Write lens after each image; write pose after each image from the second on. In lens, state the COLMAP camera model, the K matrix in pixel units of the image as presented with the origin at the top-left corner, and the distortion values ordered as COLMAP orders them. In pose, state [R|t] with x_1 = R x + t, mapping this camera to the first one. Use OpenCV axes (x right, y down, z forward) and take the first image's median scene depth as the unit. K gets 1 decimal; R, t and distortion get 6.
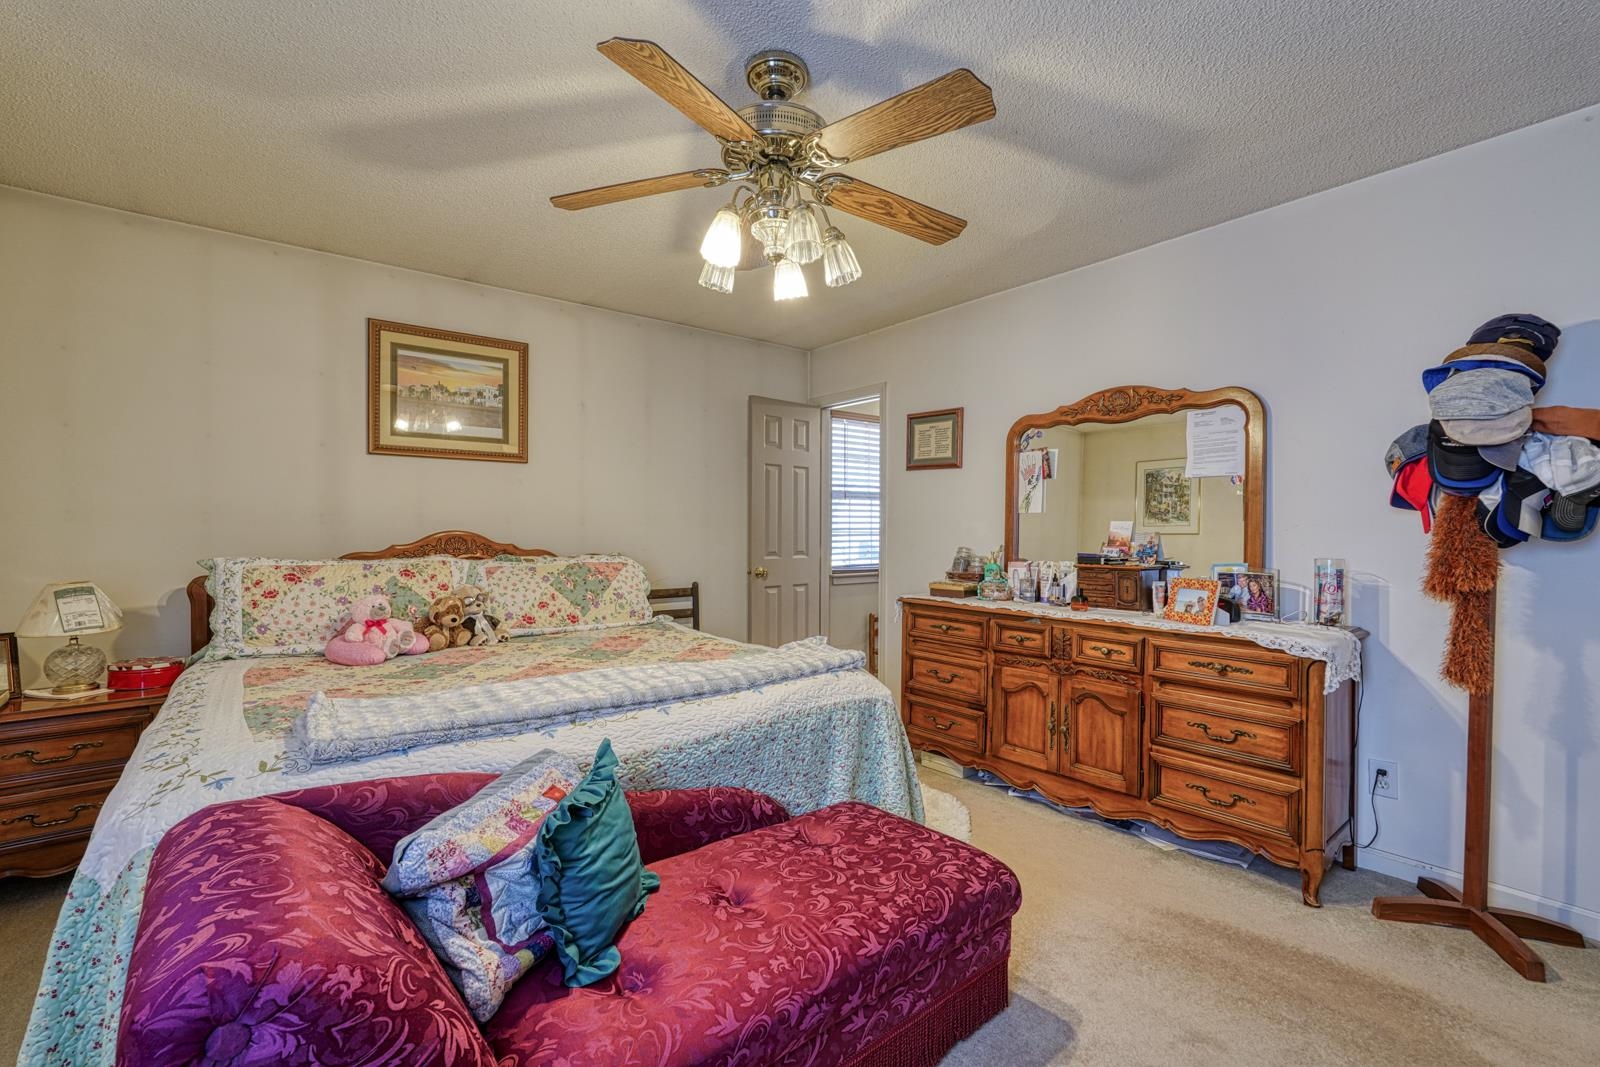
lens RADIAL K [[699.4, 0, 796.3], [0, 699.4, 534.5], [0, 0, 1]] dist [-0.009341, 0.000989]
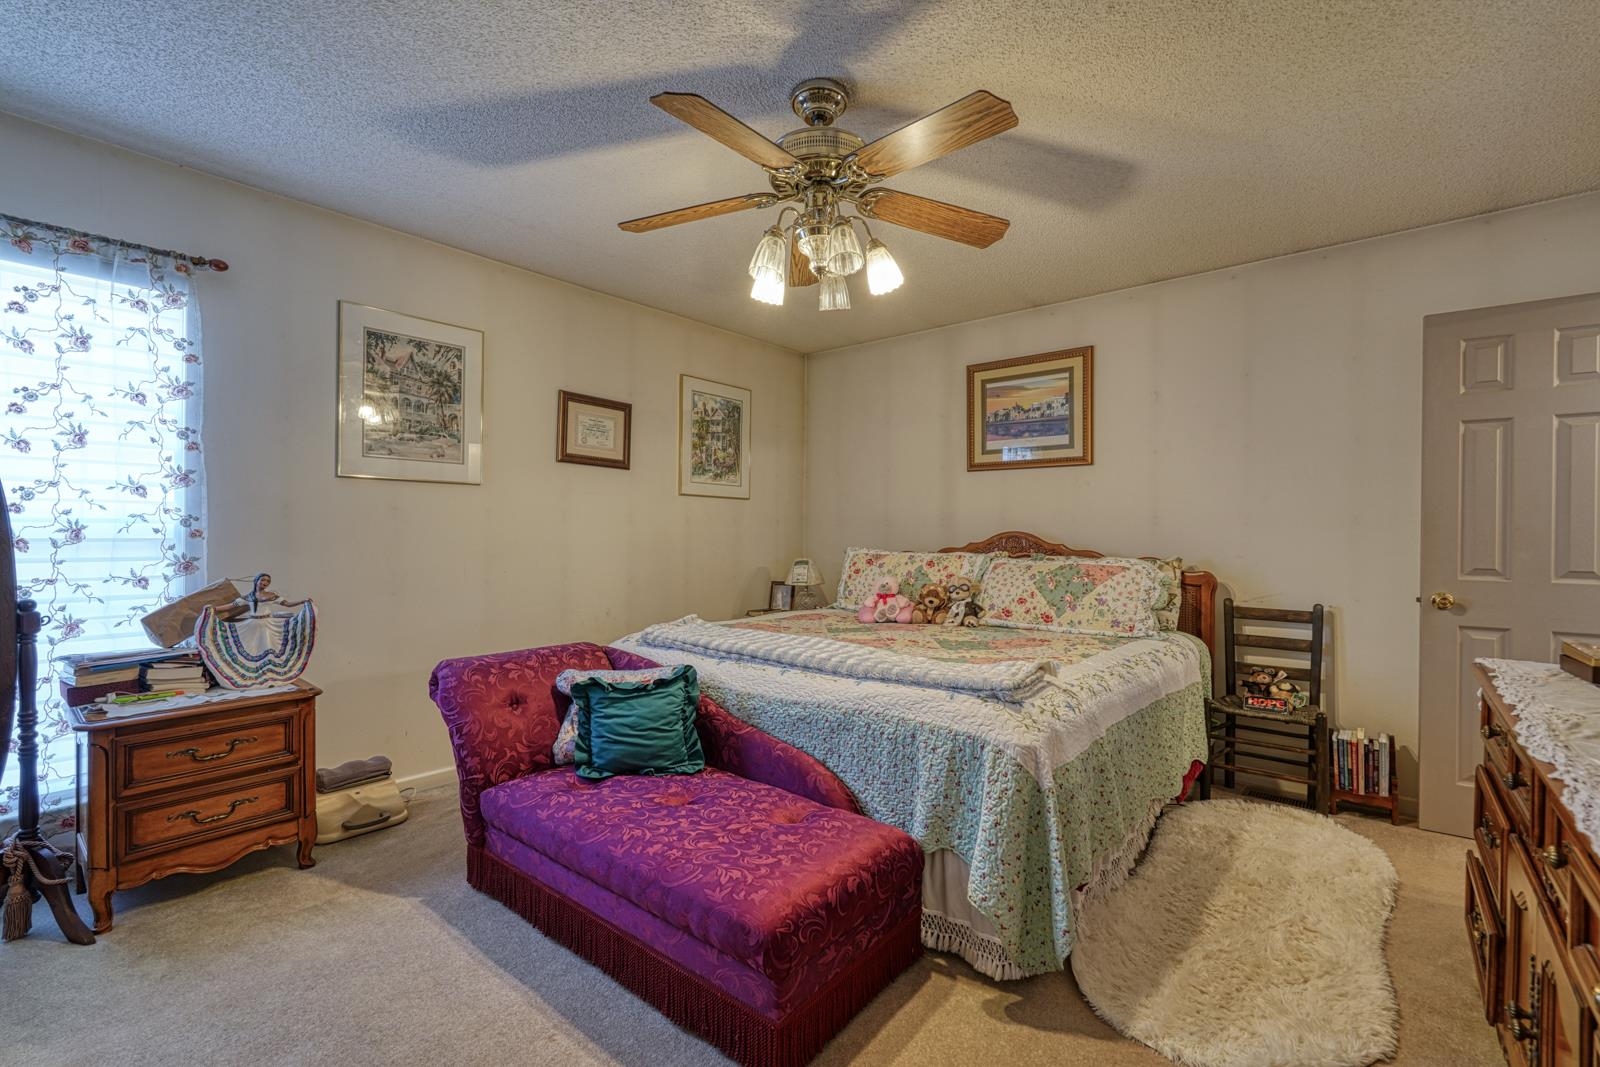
lens RADIAL K [[699.4, 0, 796.3], [0, 699.4, 534.5], [0, 0, 1]] dist [-0.009341, 0.000989]
pose [[0.190113, 0.002491, -0.981759, 0.597706], [-0.011970, 0.999928, 0.000219, 0.003923], [0.981689, 0.011710, 0.190130, 0.451020]]
